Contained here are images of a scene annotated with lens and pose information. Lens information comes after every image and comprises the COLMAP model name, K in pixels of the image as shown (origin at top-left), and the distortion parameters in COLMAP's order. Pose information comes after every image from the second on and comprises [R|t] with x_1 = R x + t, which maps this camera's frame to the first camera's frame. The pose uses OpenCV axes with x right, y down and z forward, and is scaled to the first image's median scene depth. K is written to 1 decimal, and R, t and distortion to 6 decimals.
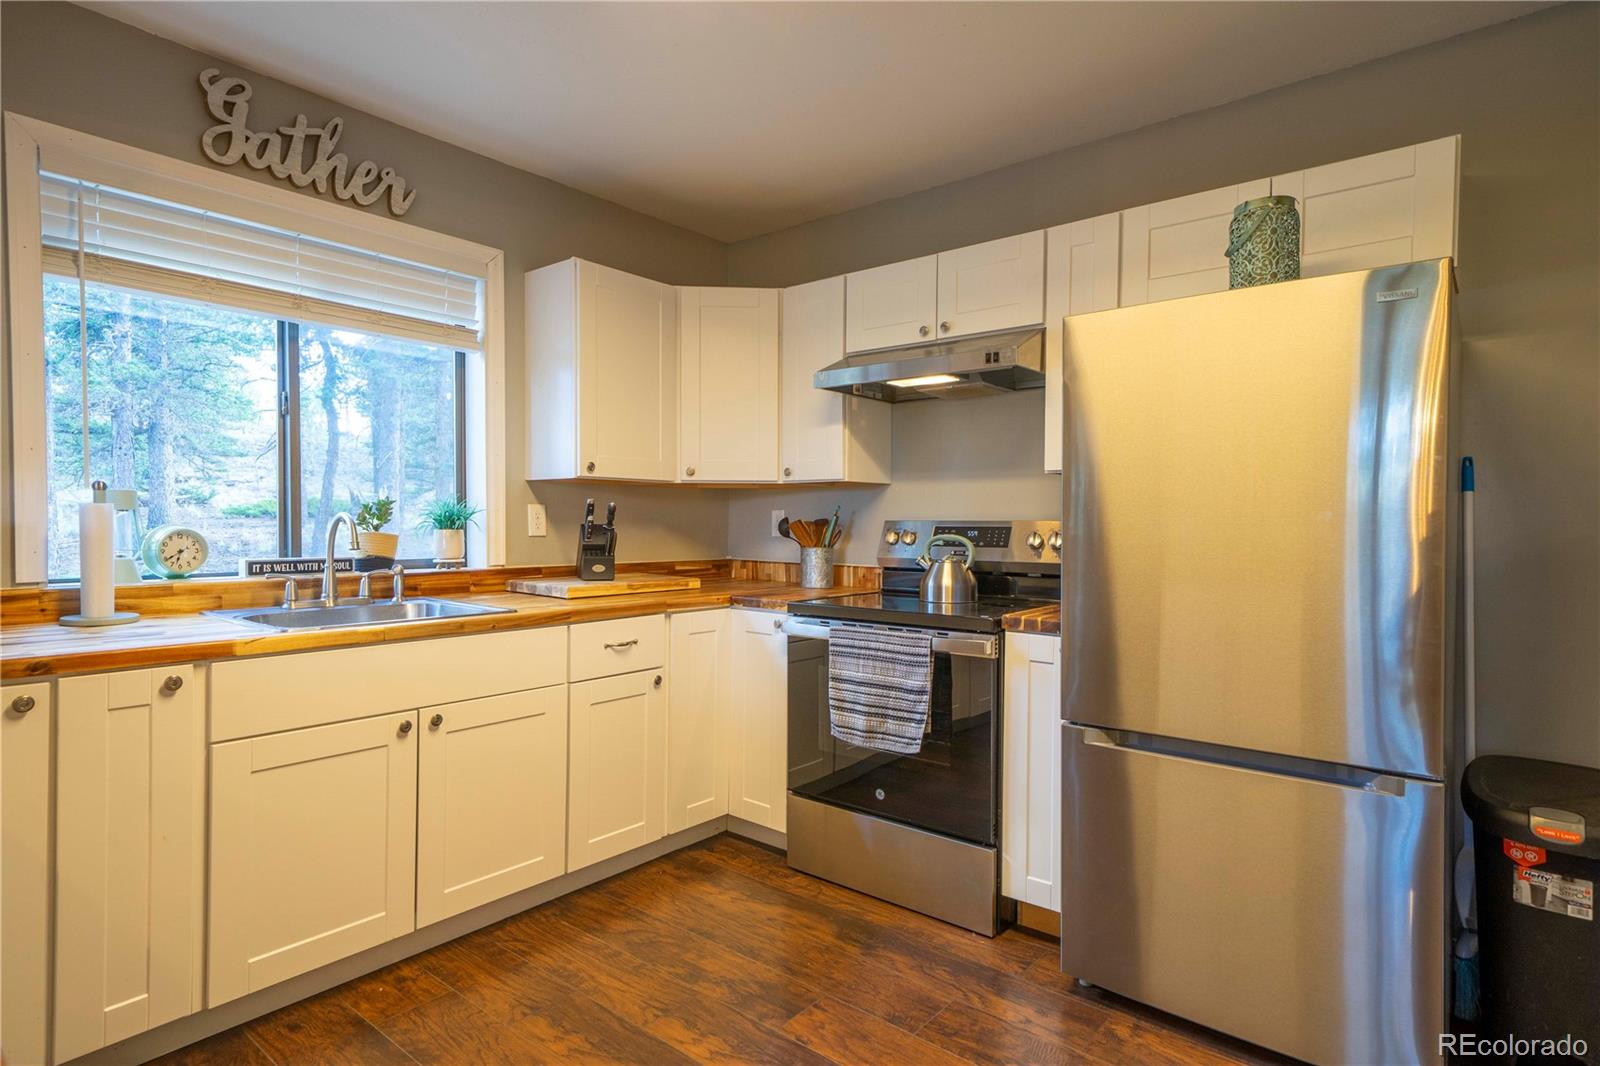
lens RADIAL K [[859.3, 0, 800.0], [0, 859.3, 533.0], [0, 0, 1]] dist [0.019768, 0.000383]
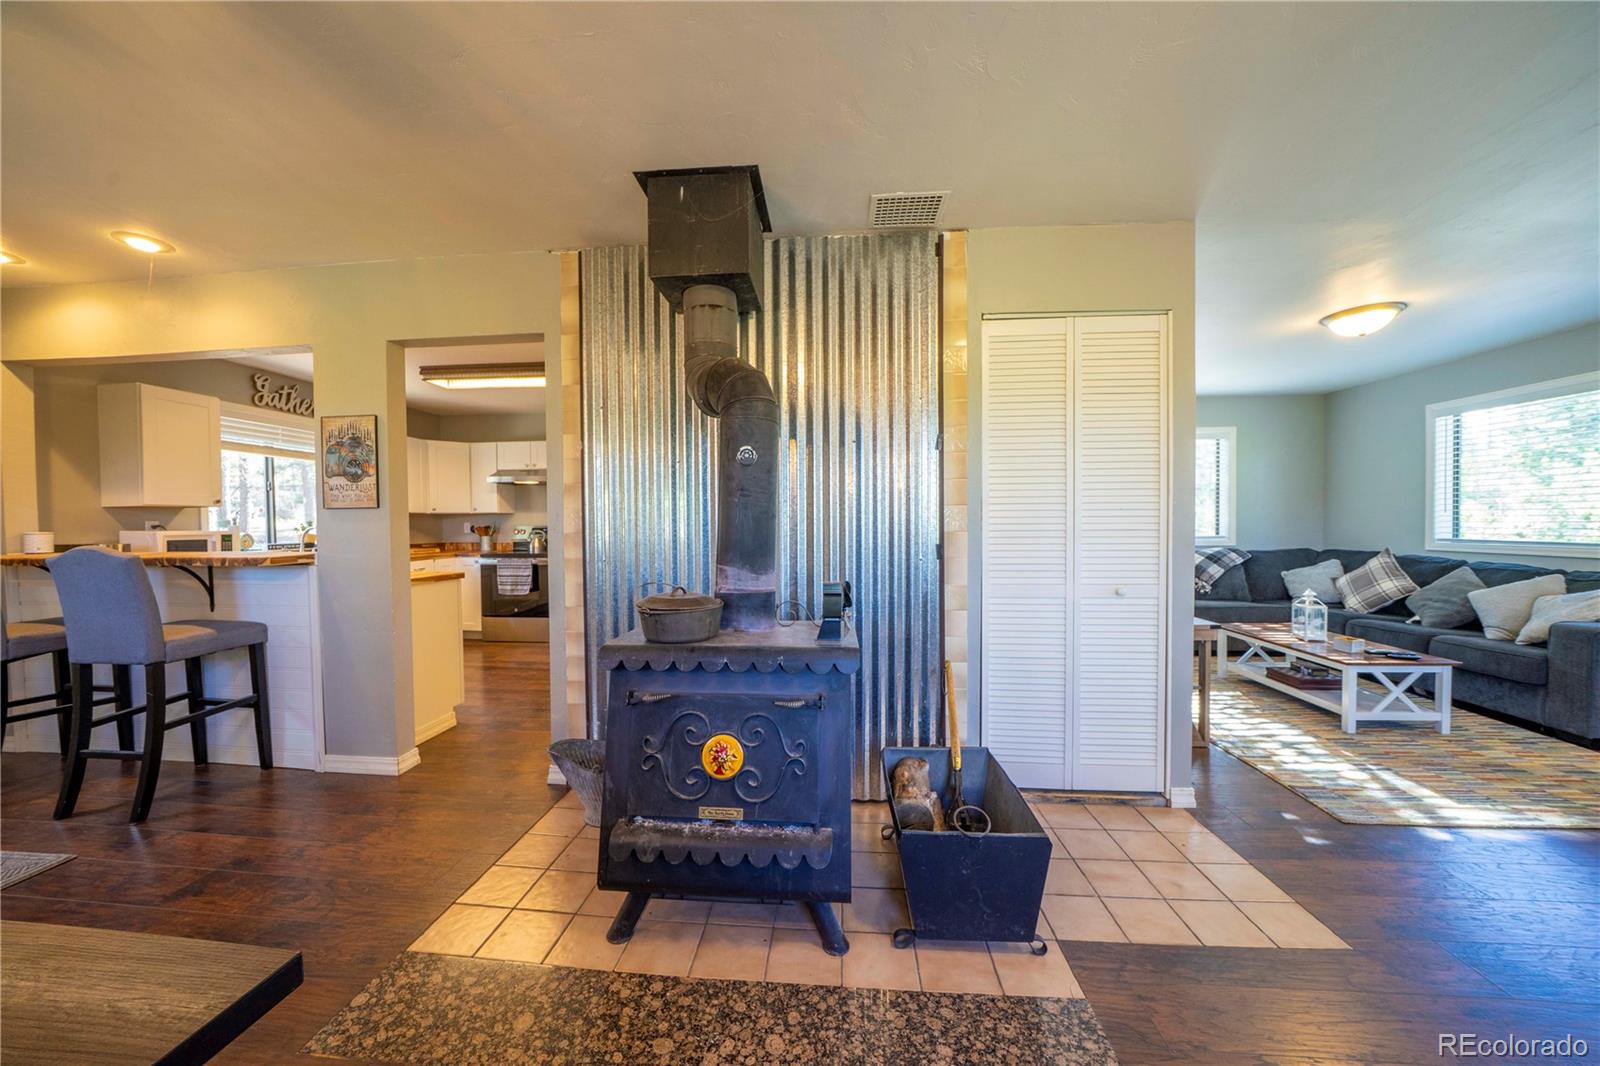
lens RADIAL K [[550.2, 0, 800.0], [0, 550.2, 533.0], [0, 0, 1]] dist [-0.033297, 0.004154]
pose [[0.819678, -0.023621, 0.572337, -0.189558], [0.021032, 0.999717, 0.011138, 0.010249], [-0.572438, 0.002908, 0.819943, -1.242889]]
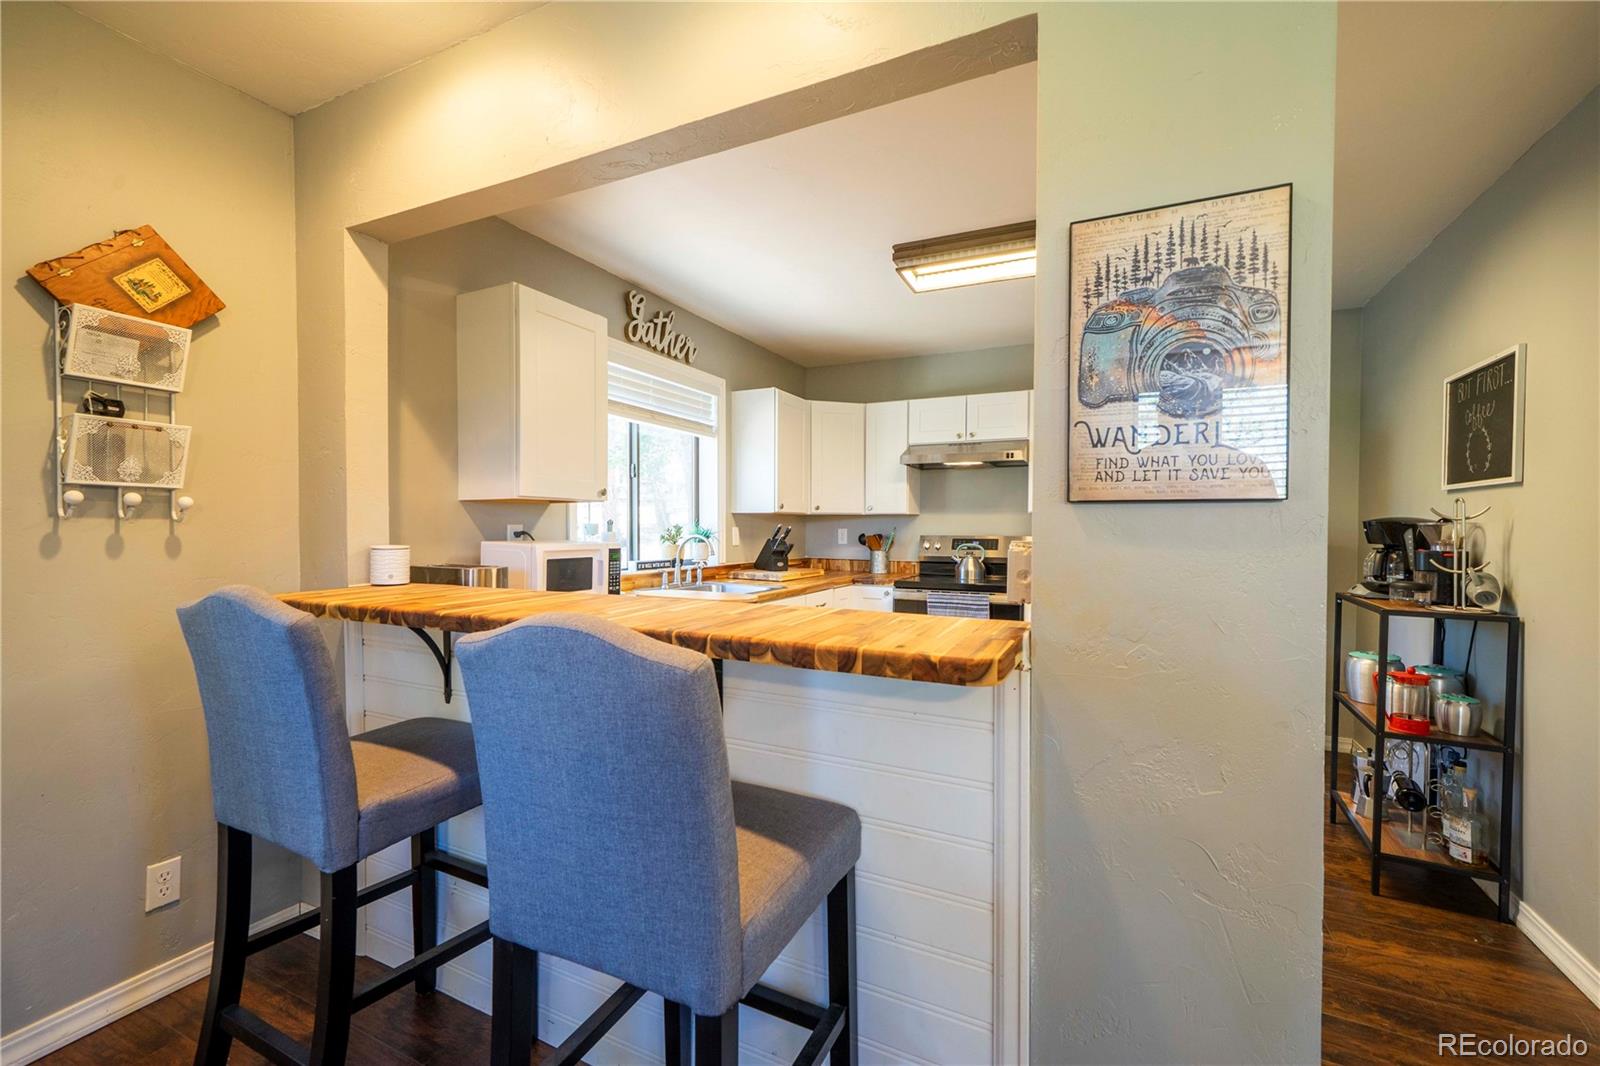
lens RADIAL K [[673.8, 0, 800.0], [0, 673.8, 533.0], [0, 0, 1]] dist [0.000326, -0.000342]
pose [[0.972563, -0.003177, 0.232619, -0.560548], [0.003831, 0.999990, -0.002360, -0.020146], [-0.232609, 0.003187, 0.972565, -0.371651]]
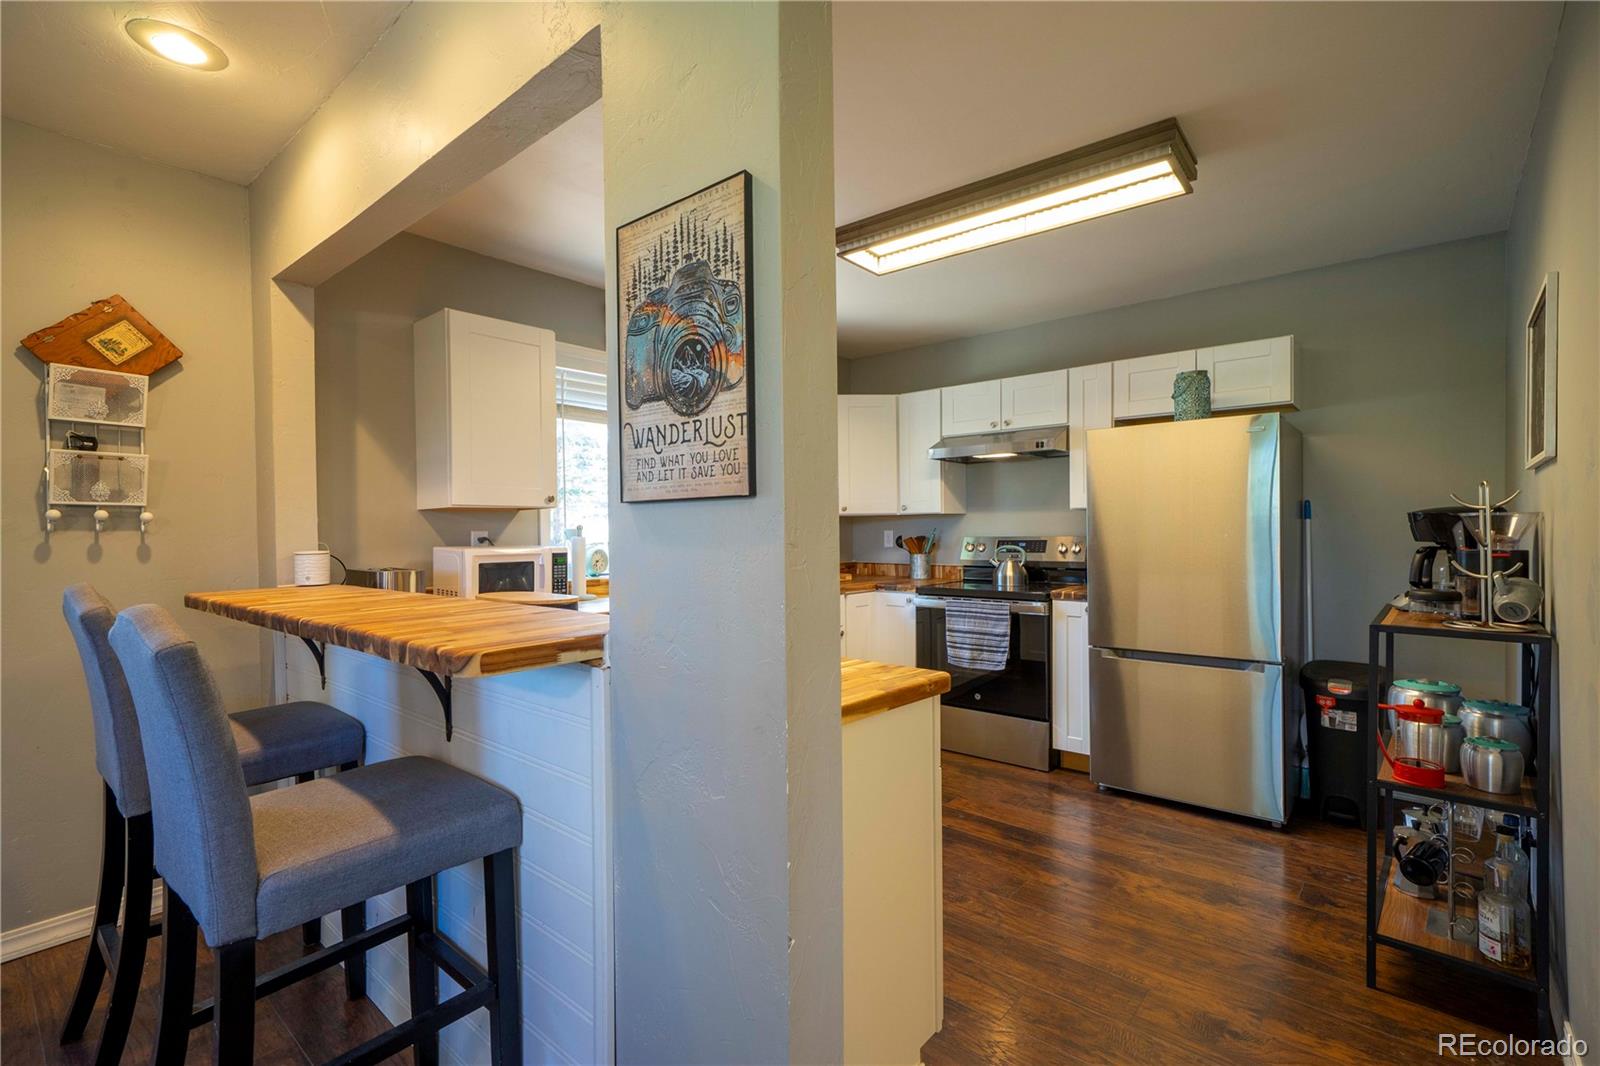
lens RADIAL K [[731.5, 0, 800.0], [0, 731.5, 533.0], [0, 0, 1]] dist [0.005078, 0.000895]
pose [[0.999761, -0.014799, -0.016096, -0.221746], [0.014647, 0.999847, -0.009521, -0.015408], [0.016234, 0.009283, 0.999825, -0.452255]]
